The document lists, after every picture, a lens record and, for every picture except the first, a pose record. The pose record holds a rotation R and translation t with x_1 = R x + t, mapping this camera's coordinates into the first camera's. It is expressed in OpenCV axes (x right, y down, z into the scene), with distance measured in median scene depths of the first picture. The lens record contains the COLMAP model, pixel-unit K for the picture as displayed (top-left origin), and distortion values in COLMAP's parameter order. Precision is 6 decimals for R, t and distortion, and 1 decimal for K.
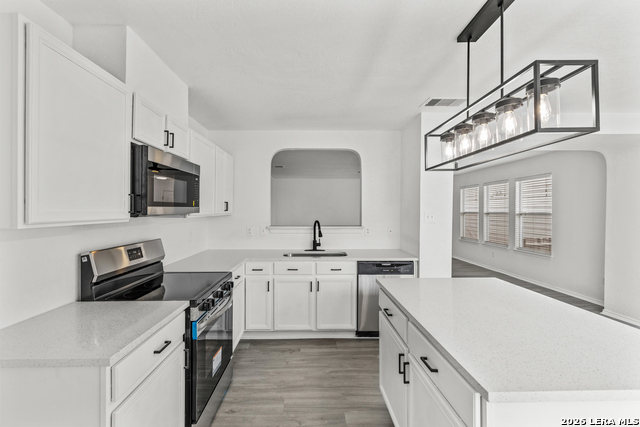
lens RADIAL K [[283.3, 0, 316.7], [0, 283.3, 209.4], [0, 0, 1]] dist [-0.000742, 0.000274]
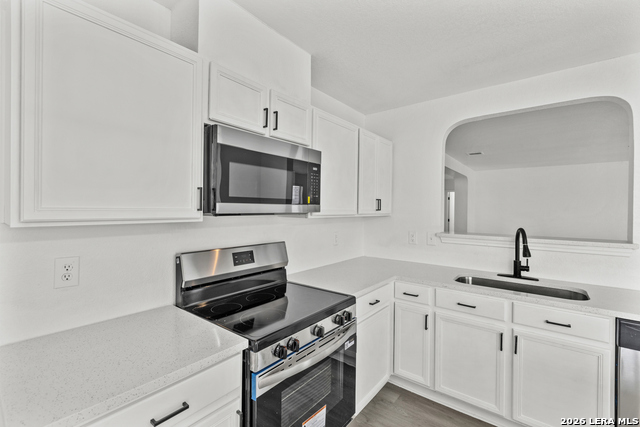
lens RADIAL K [[283.3, 0, 316.7], [0, 283.3, 209.4], [0, 0, 1]] dist [-0.000742, 0.000274]
pose [[0.768228, 0.007203, -0.640136, 0.075160], [-0.007999, 0.999967, 0.001651, 0.003282], [0.640126, 0.003852, 0.768260, 0.388972]]
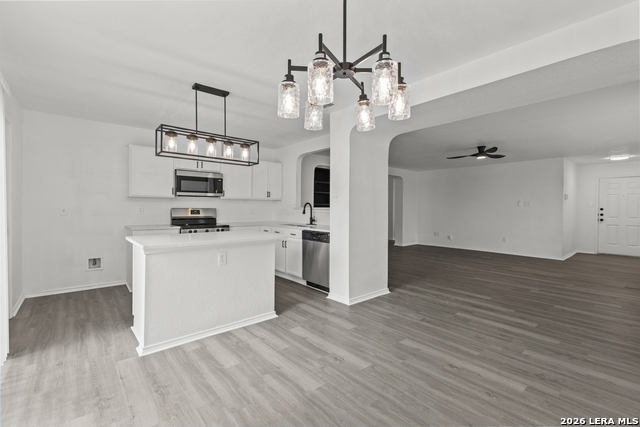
lens RADIAL K [[283.3, 0, 316.7], [0, 283.3, 209.4], [0, 0, 1]] dist [-0.000742, 0.000274]
pose [[0.628556, 0.009416, -0.777707, 1.631712], [-0.003787, 0.999952, 0.009046, 0.087658], [0.777755, -0.002741, 0.628562, 0.215242]]
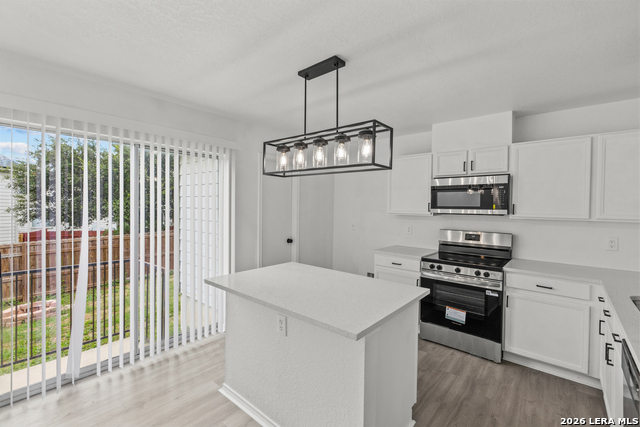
lens RADIAL K [[283.3, 0, 316.7], [0, 283.3, 209.4], [0, 0, 1]] dist [-0.000742, 0.000274]
pose [[-0.678078, 0.004081, -0.734979, 0.992494], [-0.012196, 0.999784, 0.016803, -0.018982], [0.734889, 0.020357, -0.677882, 1.195194]]
